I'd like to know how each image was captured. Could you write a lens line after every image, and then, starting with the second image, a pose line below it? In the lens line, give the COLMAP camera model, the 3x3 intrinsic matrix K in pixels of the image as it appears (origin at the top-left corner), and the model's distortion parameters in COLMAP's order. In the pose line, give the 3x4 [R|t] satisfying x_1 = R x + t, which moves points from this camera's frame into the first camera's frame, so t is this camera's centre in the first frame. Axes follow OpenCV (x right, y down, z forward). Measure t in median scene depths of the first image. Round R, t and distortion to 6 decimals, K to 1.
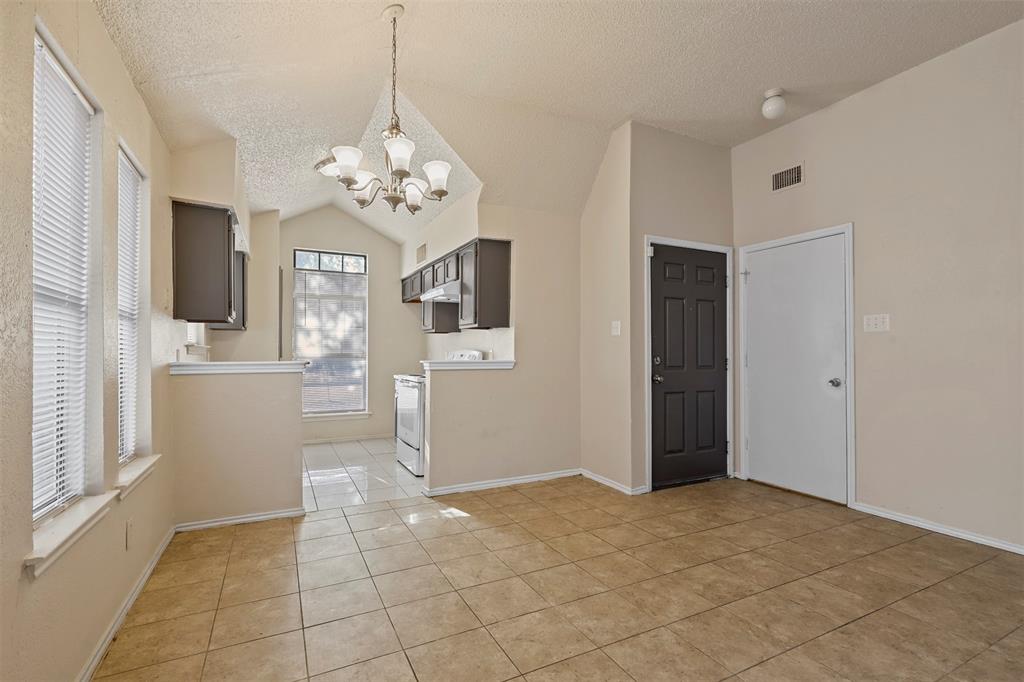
lens RADIAL K [[466.4, 0, 513.5], [0, 466.4, 347.8], [0, 0, 1]] dist [0.001577, -0.000500]
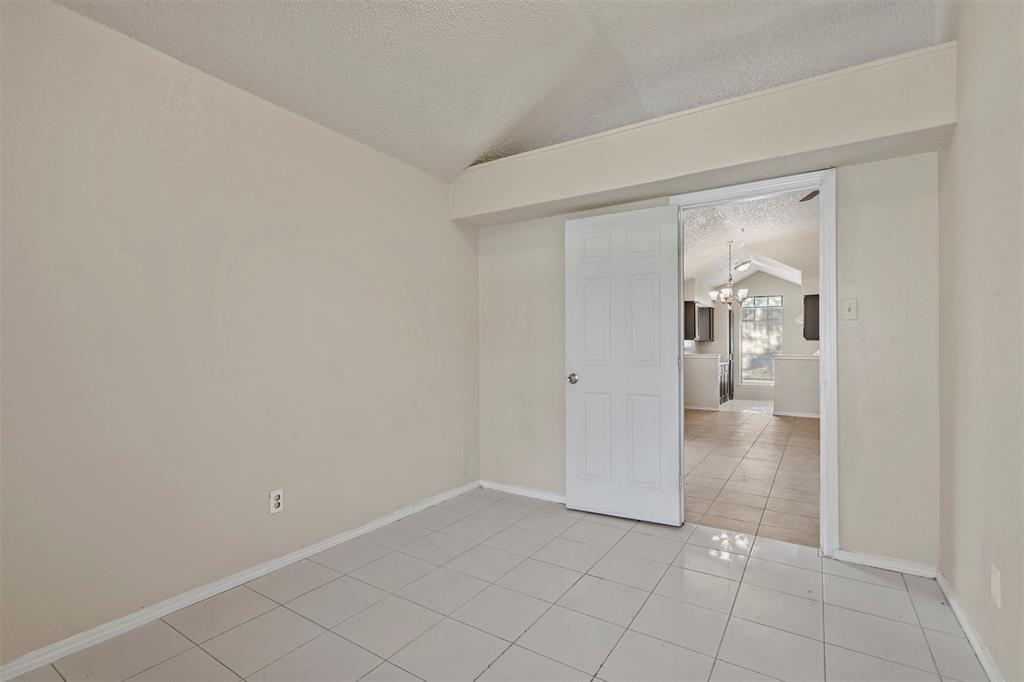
lens RADIAL K [[468.0, 0, 513.5], [0, 468.0, 348.5], [0, 0, 1]] dist [-0.001285, 0.000301]
pose [[0.499206, -0.001029, -0.866483, 1.116986], [0.002826, 0.999996, 0.000440, -0.006982], [0.866479, -0.002668, 0.499207, -1.179890]]
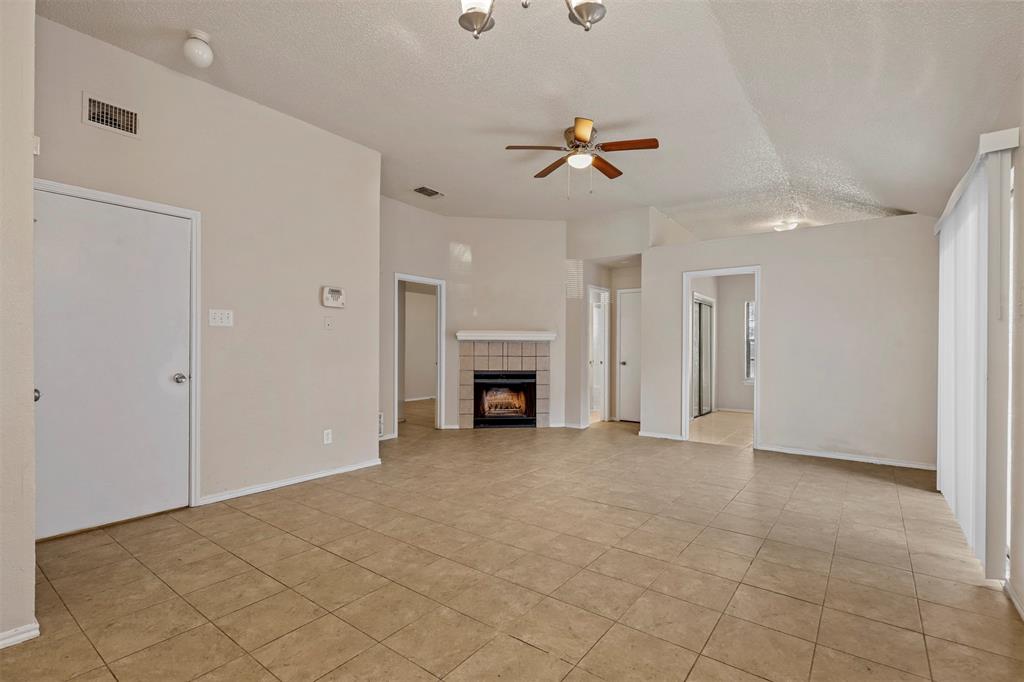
lens RADIAL K [[471.4, 0, 514.3], [0, 471.4, 348.4], [0, 0, 1]] dist [0.000516, 0.000167]
pose [[-0.436596, -0.002163, 0.899655, -0.399706], [-0.014958, 0.999876, -0.004855, 0.009243], [-0.899534, -0.015576, -0.436574, 0.749354]]
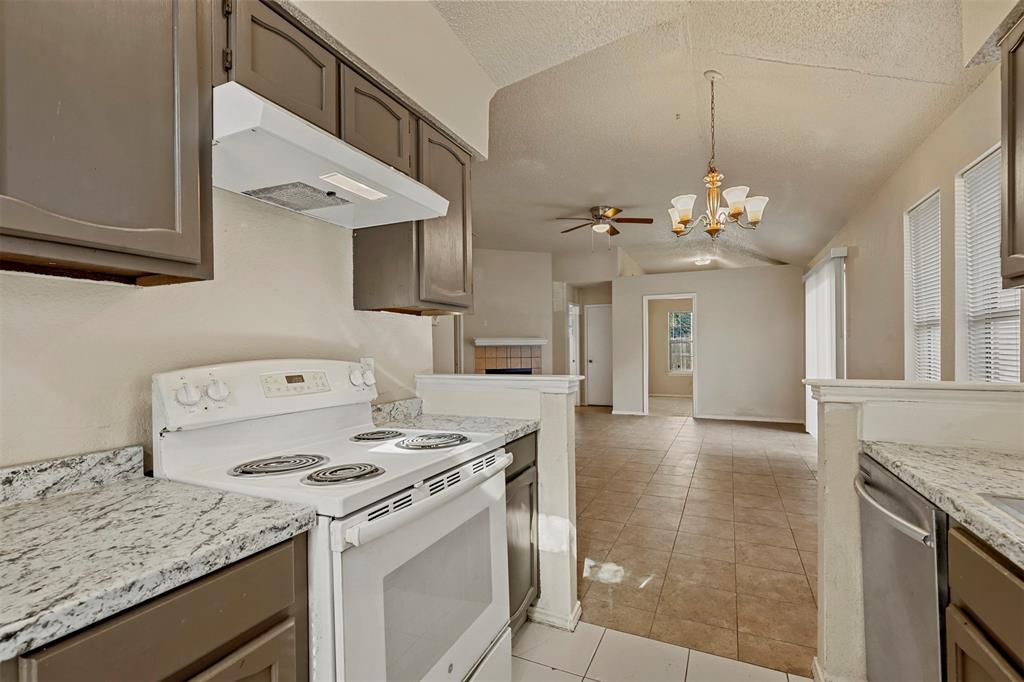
lens RADIAL K [[461.5, 0, 513.1], [0, 461.5, 347.0], [0, 0, 1]] dist [0.000934, -0.000103]
pose [[-0.614290, 0.006001, 0.789057, -0.559534], [-0.000699, 0.999967, -0.008149, -0.002206], [-0.789080, -0.005558, -0.614266, 1.361523]]
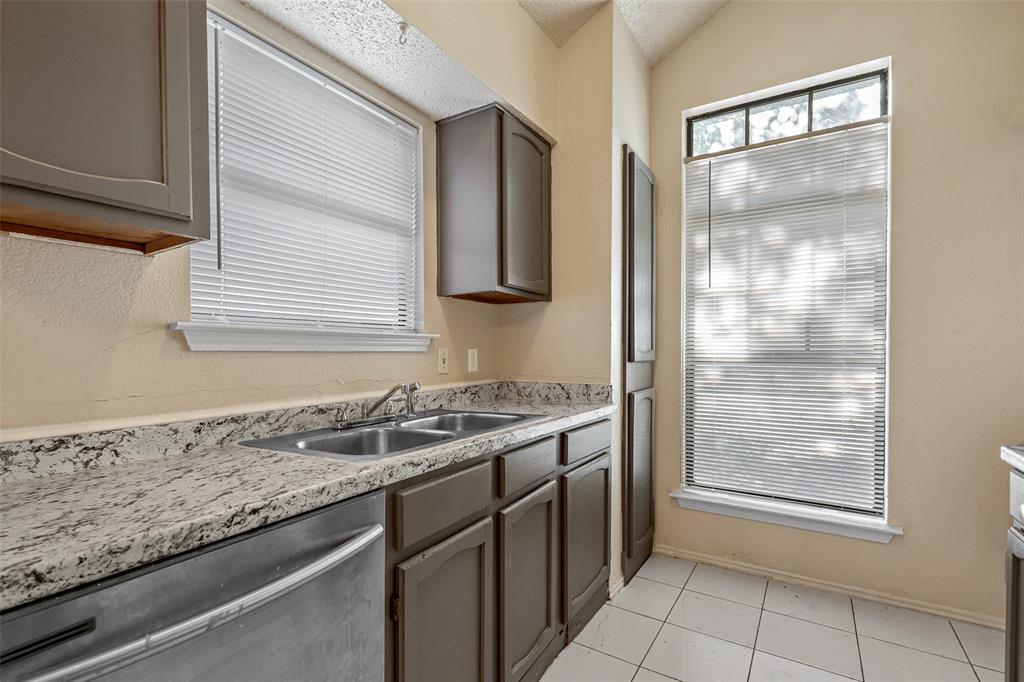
lens RADIAL K [[470.7, 0, 511.0], [0, 470.7, 359.1], [0, 0, 1]] dist [0.009479, -0.010904]
pose [[0.505606, 0.014617, -0.862640, -0.250500], [0.007715, 0.999740, 0.021462, 0.012690], [0.862730, -0.017507, 0.505362, 0.947698]]
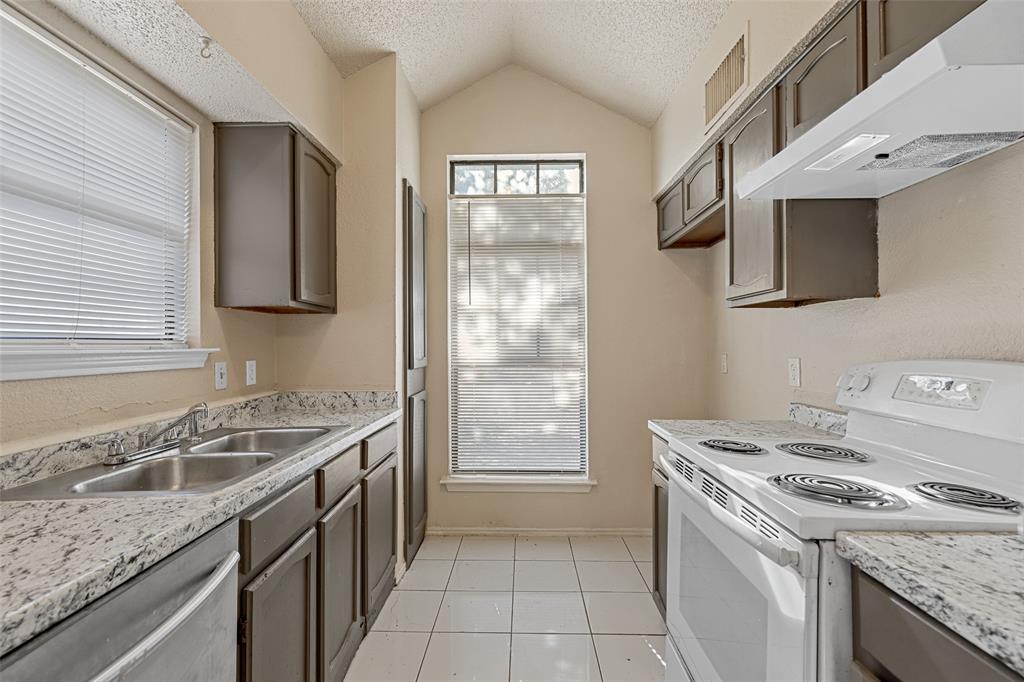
lens RADIAL K [[467.2, 0, 512.0], [0, 467.2, 341.0], [0, 0, 1]] dist [0.001016, -0.001052]
pose [[0.880710, -0.006755, -0.473608, -0.241960], [0.007974, 0.999968, 0.000567, -0.009805], [0.473590, -0.004276, 0.880735, 0.858967]]
